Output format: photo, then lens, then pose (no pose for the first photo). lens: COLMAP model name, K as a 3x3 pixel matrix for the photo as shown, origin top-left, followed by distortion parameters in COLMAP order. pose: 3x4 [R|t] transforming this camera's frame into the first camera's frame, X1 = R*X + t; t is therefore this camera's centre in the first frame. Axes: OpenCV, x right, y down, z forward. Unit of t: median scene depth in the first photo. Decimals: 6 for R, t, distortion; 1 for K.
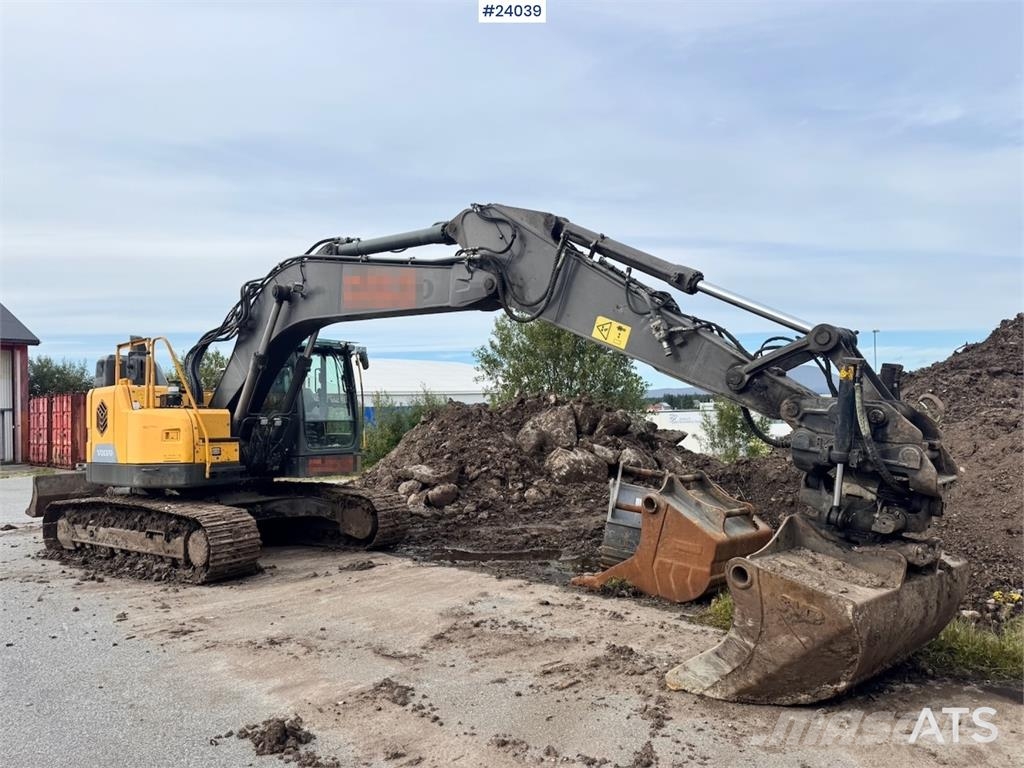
lens RADIAL K [[716.5, 0, 511.3], [0, 716.5, 388.3], [0, 0, 1]] dist [0.068457, -0.085112]
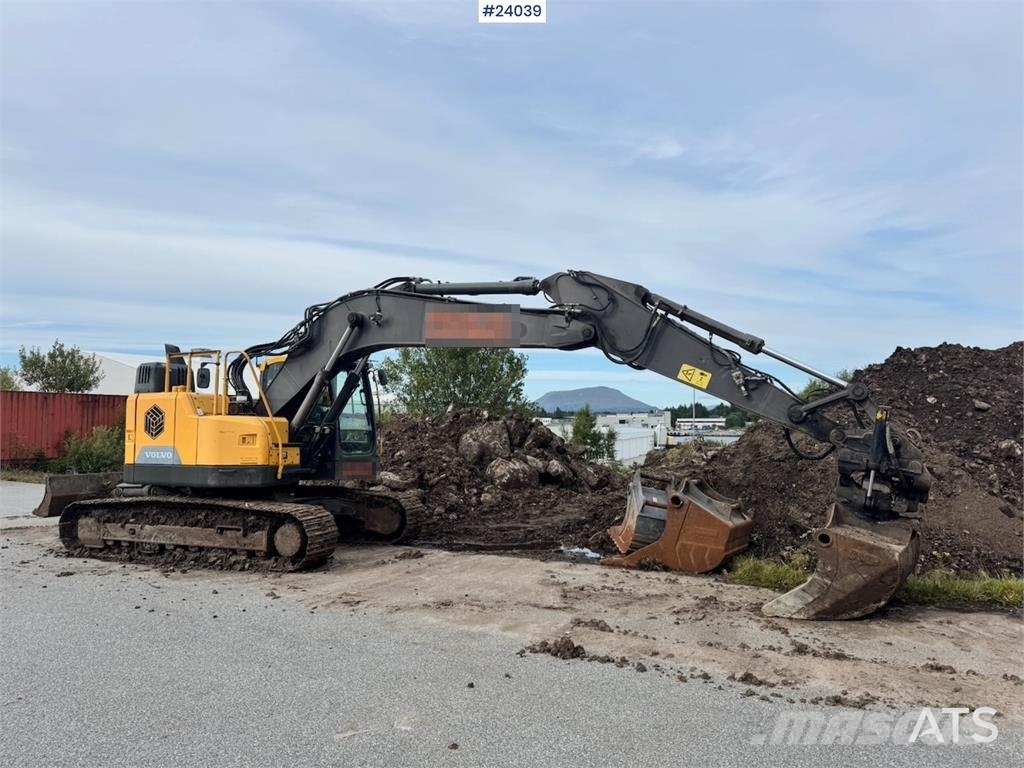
lens RADIAL K [[716.5, 0, 510.7], [0, 716.5, 389.3], [0, 0, 1]] dist [0.068457, -0.085112]
pose [[0.965196, 0.043100, 0.257950, -0.452412], [-0.039123, 0.999023, -0.020534, -0.007619], [-0.258583, 0.009727, 0.965940, -0.216654]]
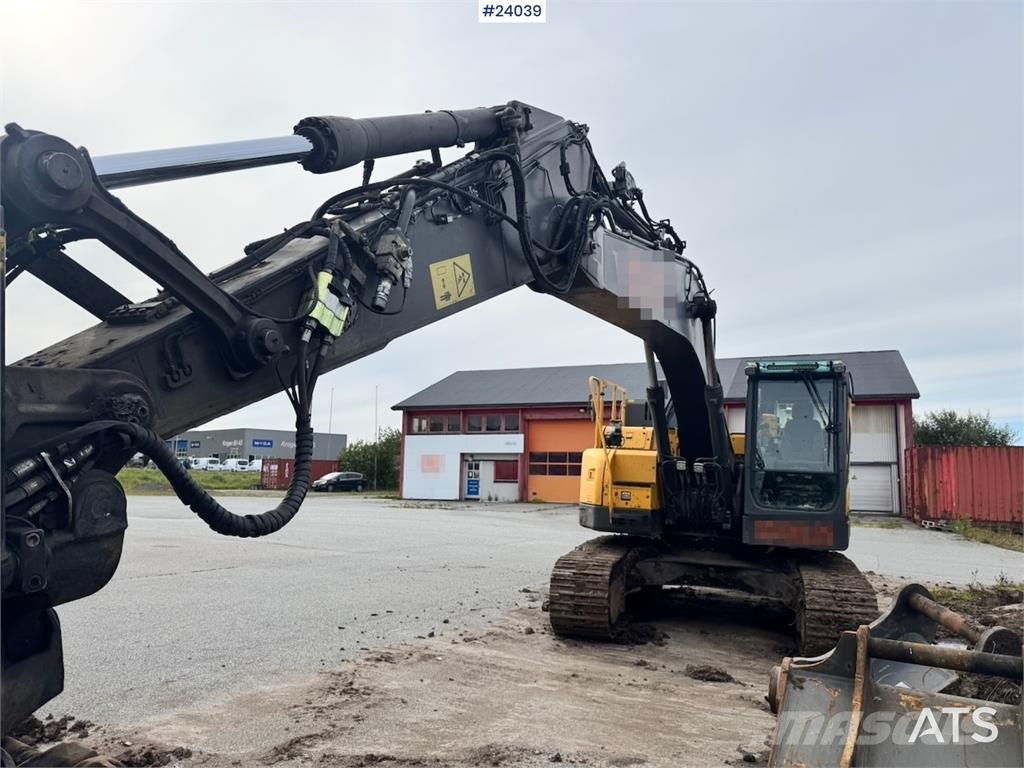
lens RADIAL K [[716.5, 0, 515.1], [0, 716.5, 388.0], [0, 0, 1]] dist [0.068457, -0.085112]
pose [[0.316109, -0.072900, -0.945918, 0.523271], [-0.003725, 0.996940, -0.078077, 0.027703], [0.948716, 0.028204, 0.314870, 0.722373]]
